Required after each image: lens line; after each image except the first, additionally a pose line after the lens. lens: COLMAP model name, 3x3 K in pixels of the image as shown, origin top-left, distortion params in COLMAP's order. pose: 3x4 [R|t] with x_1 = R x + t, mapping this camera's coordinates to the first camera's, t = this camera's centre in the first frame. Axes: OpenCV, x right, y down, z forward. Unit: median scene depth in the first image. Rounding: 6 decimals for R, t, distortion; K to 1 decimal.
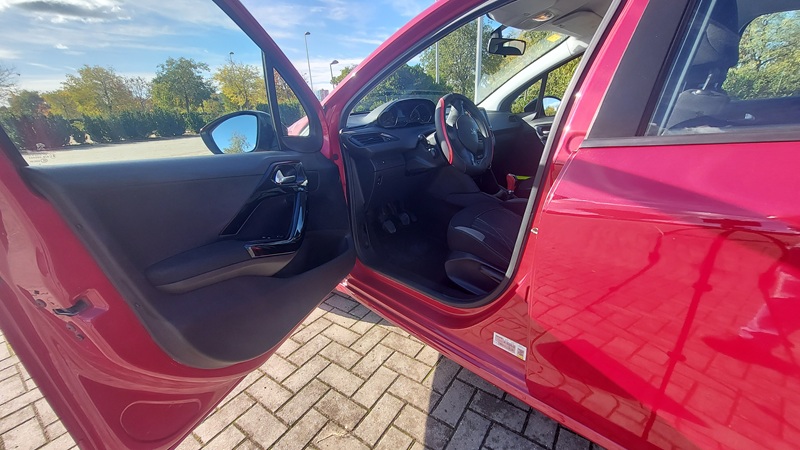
lens RADIAL K [[318.6, 0, 412.3], [0, 318.6, 224.5], [0, 0, 1]] dist [-0.008962, -0.000419]
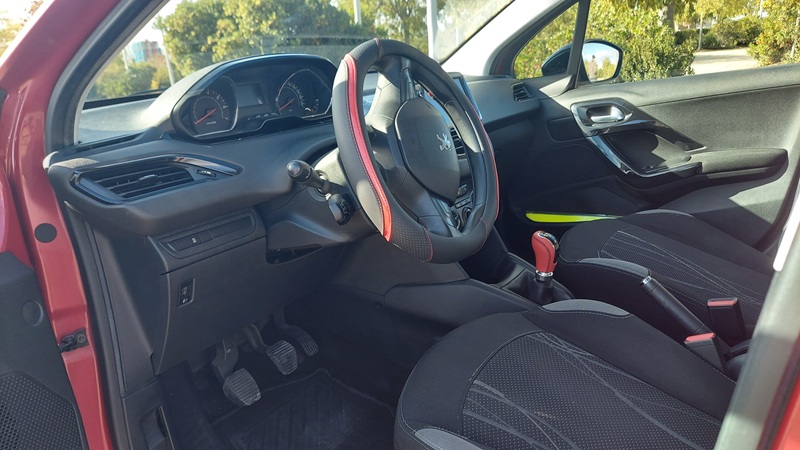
lens RADIAL K [[575.5, 0, 410.0], [0, 575.5, 221.8], [0, 0, 1]] dist [0.093016, -0.108495]
pose [[0.988083, -0.070702, 0.136725, 0.052095], [0.082832, 0.992918, -0.085164, -0.135539], [-0.129735, 0.095475, 0.986941, 0.332545]]
